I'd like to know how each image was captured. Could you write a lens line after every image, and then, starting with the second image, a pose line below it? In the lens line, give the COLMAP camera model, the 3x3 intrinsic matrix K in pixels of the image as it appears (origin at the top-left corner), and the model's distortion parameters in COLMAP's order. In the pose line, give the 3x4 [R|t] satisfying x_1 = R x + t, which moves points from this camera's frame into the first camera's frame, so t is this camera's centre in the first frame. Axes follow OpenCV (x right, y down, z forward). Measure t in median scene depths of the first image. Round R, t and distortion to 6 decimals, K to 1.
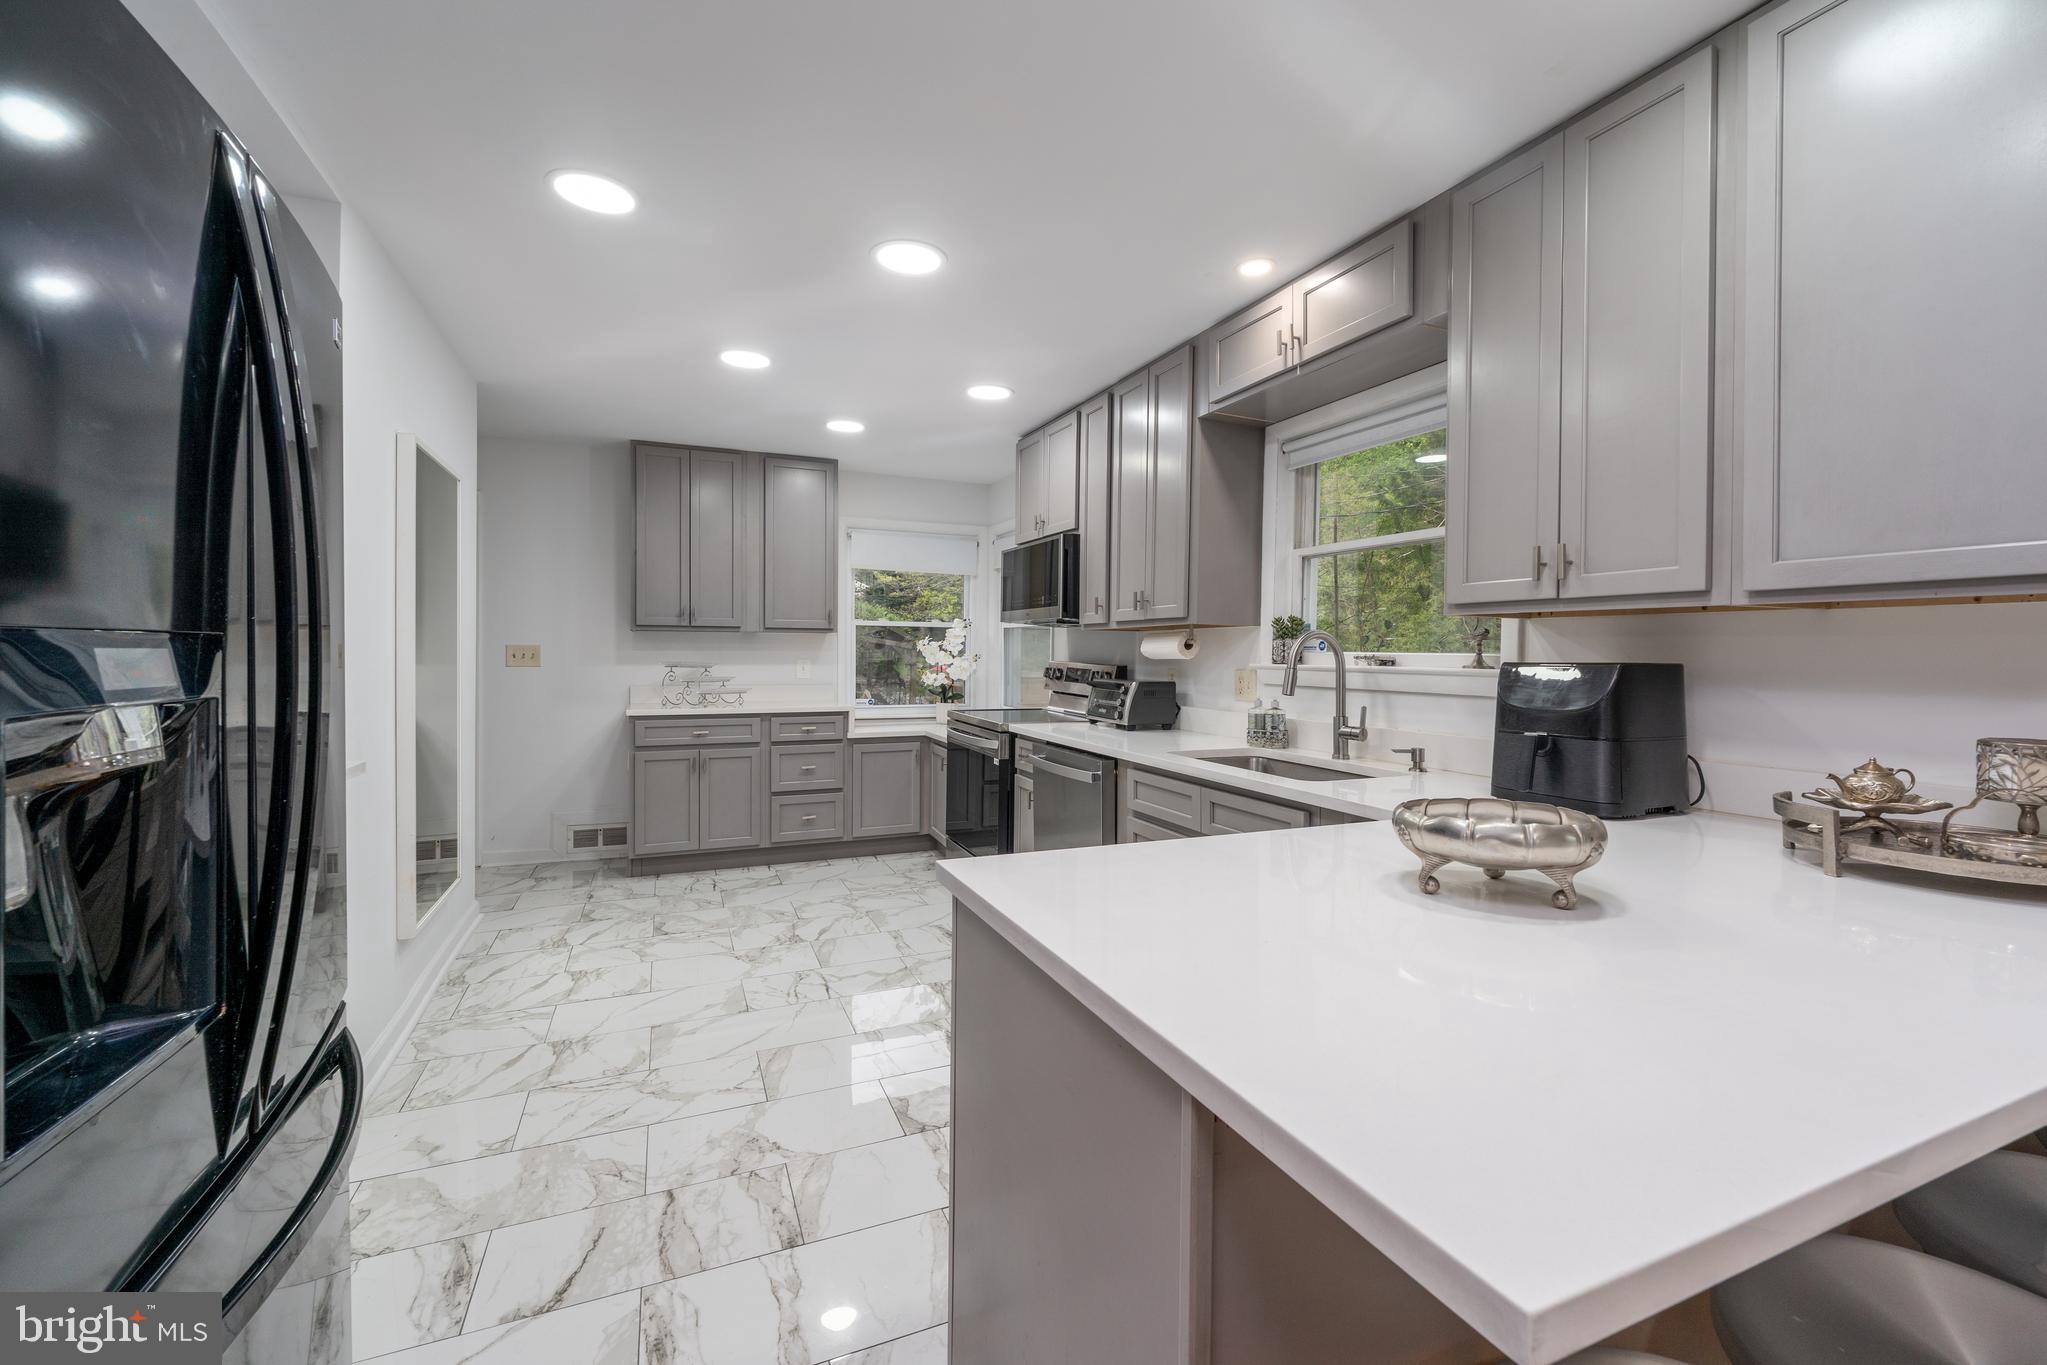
lens RADIAL K [[859.5, 0, 1064.2], [0, 859.5, 662.0], [0, 0, 1]] dist [0.000692, -0.000138]
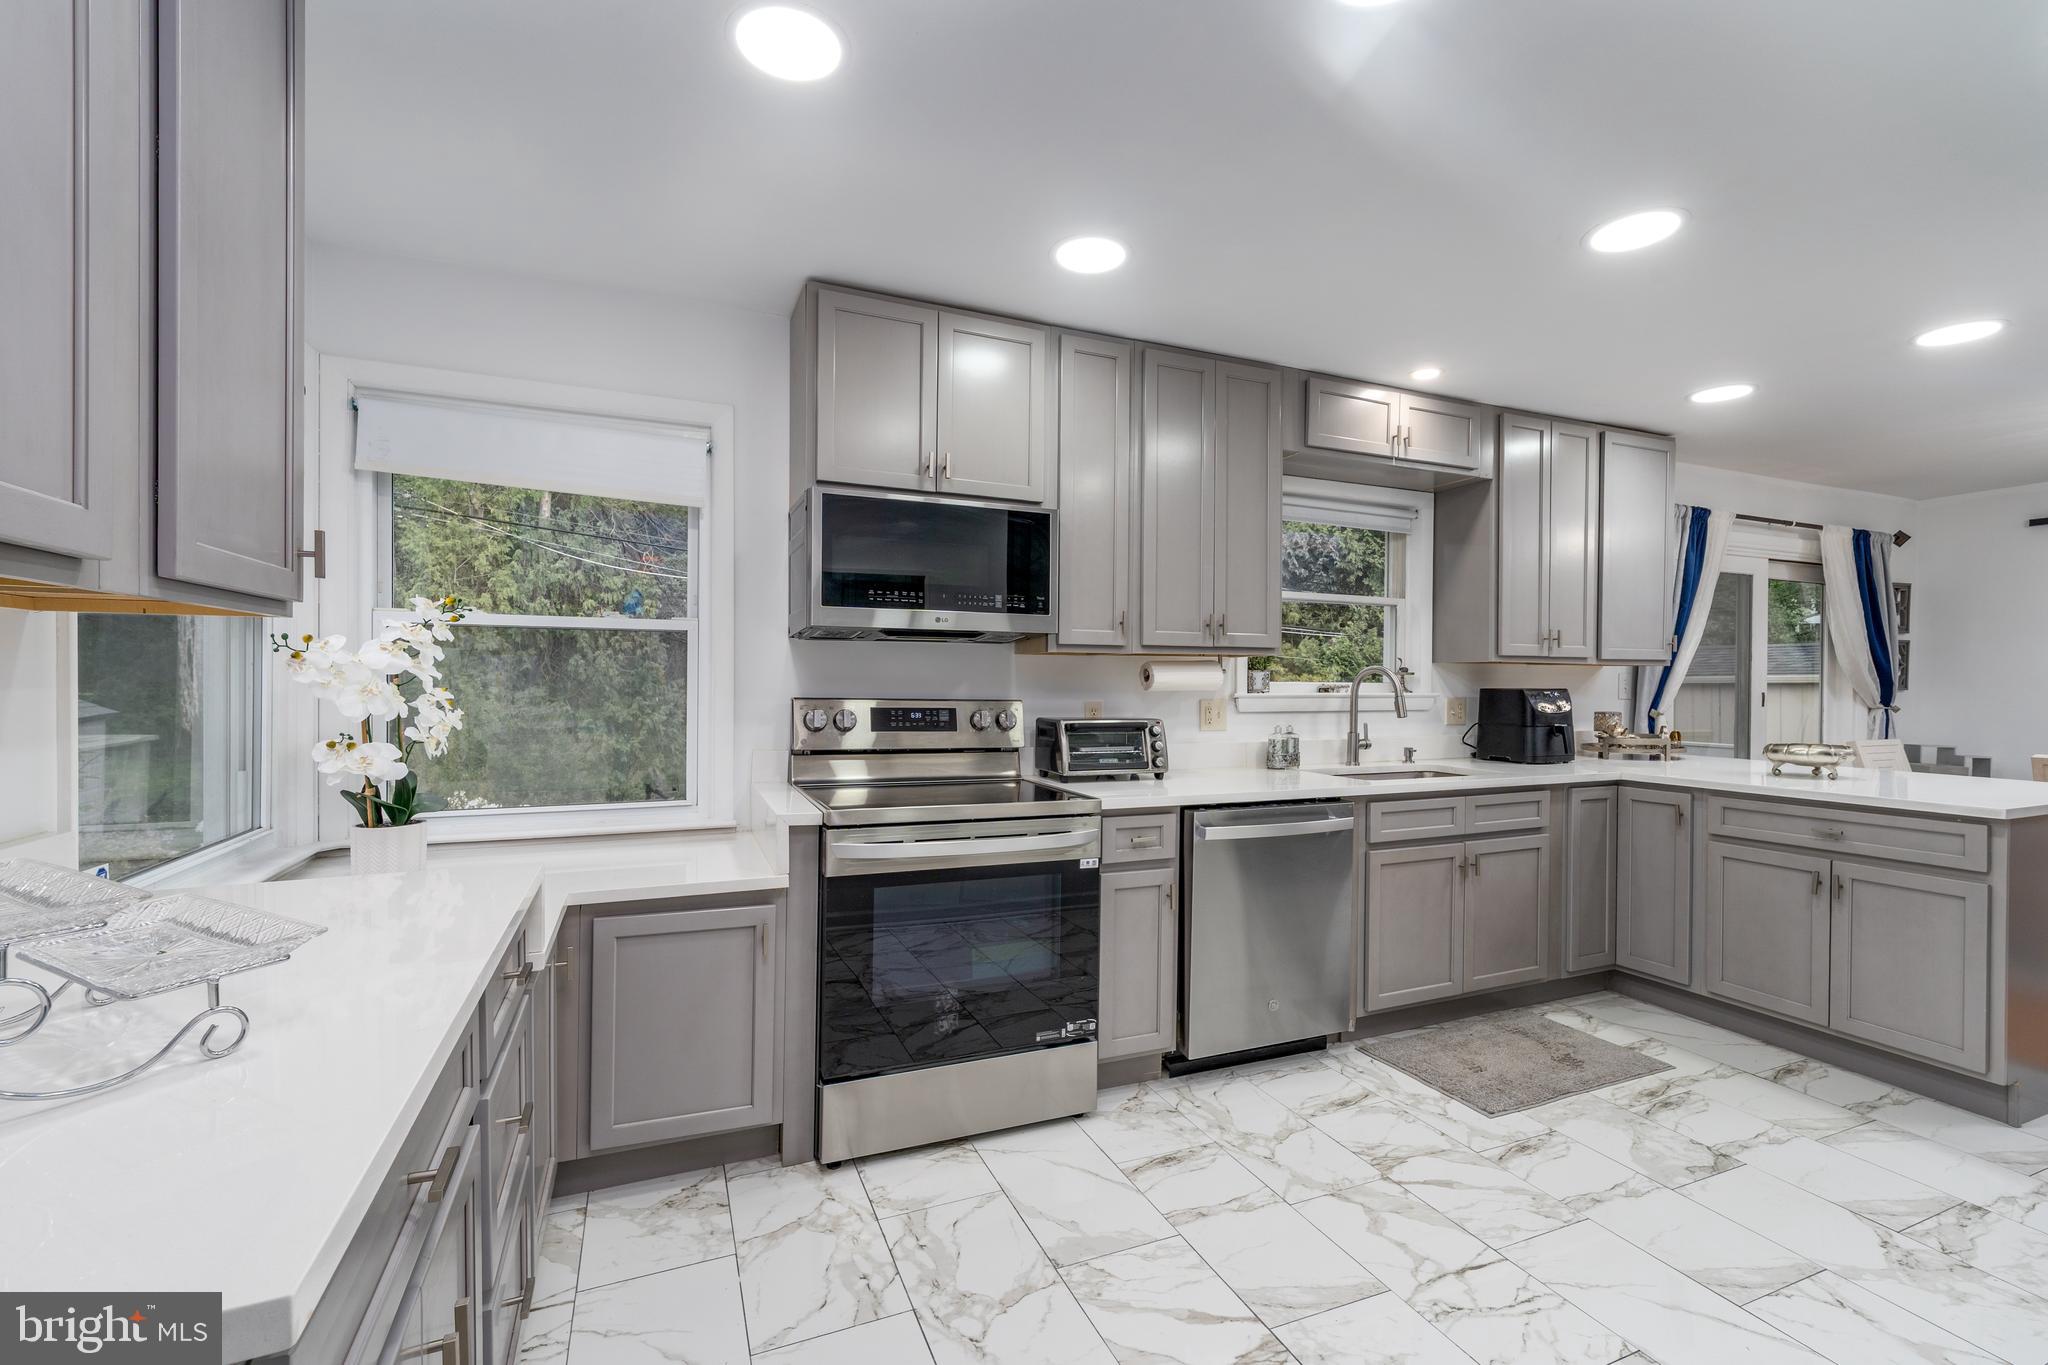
lens RADIAL K [[808.4, 0, 1082.3], [0, 808.4, 684.0], [0, 0, 1]] dist [0.000393, -0.000055]
pose [[0.041615, -0.012519, 0.999055, -0.671673], [0.006717, 0.999902, 0.012250, -0.020087], [-0.999111, 0.006201, 0.041695, 1.002757]]
